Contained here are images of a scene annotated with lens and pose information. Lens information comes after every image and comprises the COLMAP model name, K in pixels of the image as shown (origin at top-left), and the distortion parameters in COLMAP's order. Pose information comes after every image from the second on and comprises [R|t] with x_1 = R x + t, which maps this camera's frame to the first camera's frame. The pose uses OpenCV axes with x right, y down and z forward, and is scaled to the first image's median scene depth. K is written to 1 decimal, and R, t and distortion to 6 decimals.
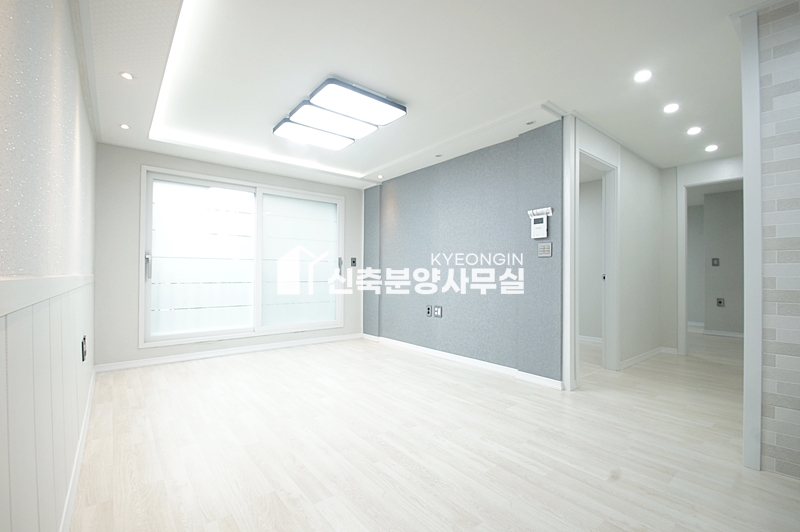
lens RADIAL K [[353.3, 0, 399.0], [0, 353.3, 271.7], [0, 0, 1]] dist [0.000335, -0.007203]
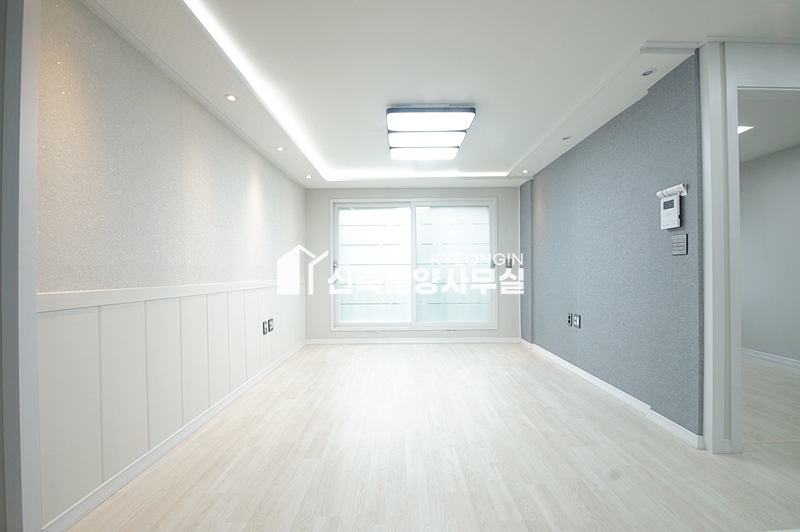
lens RADIAL K [[353.3, 0, 396.6], [0, 353.3, 271.0], [0, 0, 1]] dist [0.000335, -0.007203]
pose [[0.772946, -0.013115, -0.634336, 0.369409], [0.015952, 0.999872, -0.001235, -0.015361], [0.634271, -0.009164, 0.773057, 0.086705]]
